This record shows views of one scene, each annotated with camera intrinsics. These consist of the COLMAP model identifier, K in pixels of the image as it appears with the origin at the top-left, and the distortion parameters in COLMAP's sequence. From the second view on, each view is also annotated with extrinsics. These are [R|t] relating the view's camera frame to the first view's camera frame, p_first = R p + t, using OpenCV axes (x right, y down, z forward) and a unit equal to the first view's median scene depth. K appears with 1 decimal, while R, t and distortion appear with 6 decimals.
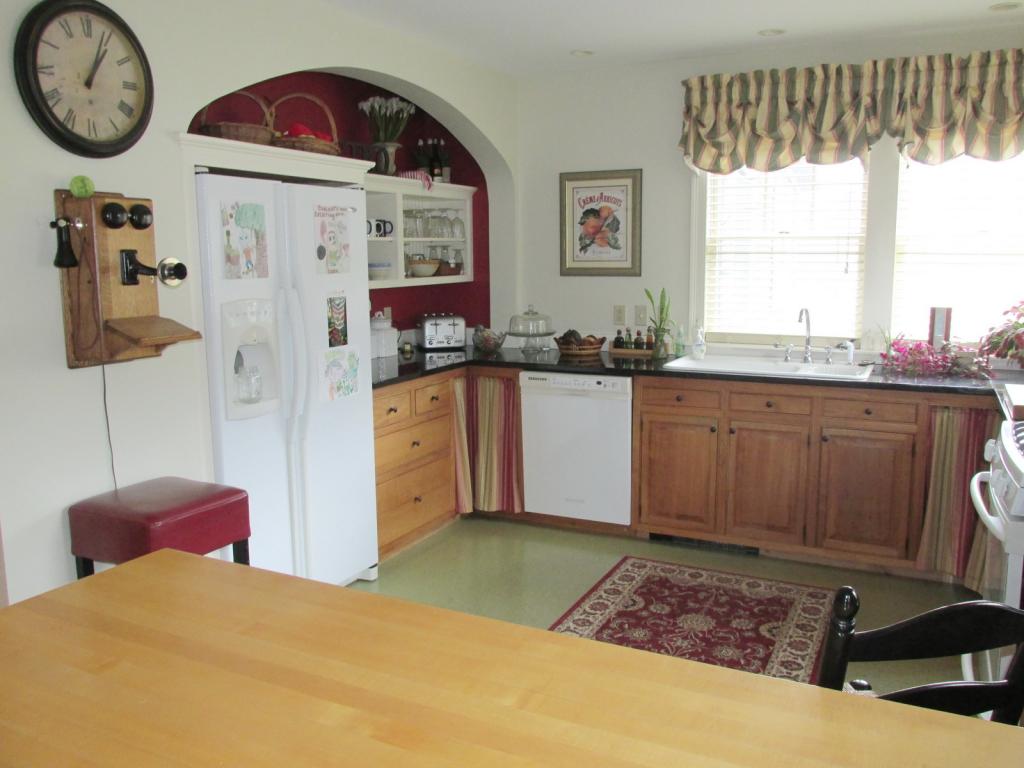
lens RADIAL K [[853.8, 0, 511.4], [0, 853.8, 385.9], [0, 0, 1]] dist [-0.029628, 0.004808]
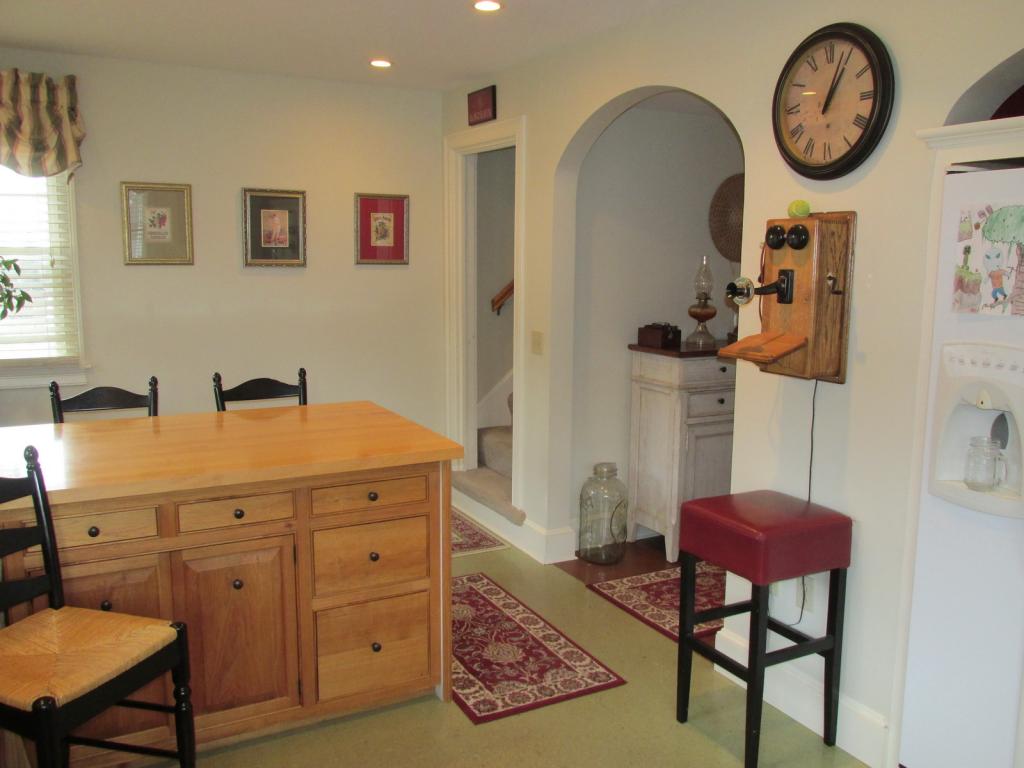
lens RADIAL K [[853.8, 0, 511.0], [0, 853.8, 380.7], [0, 0, 1]] dist [-0.029628, 0.004808]
pose [[-0.568089, 0.119503, -0.814244, 0.565794], [-0.129248, 0.964167, 0.231682, -0.212693], [0.812755, 0.236855, -0.532287, 1.231604]]
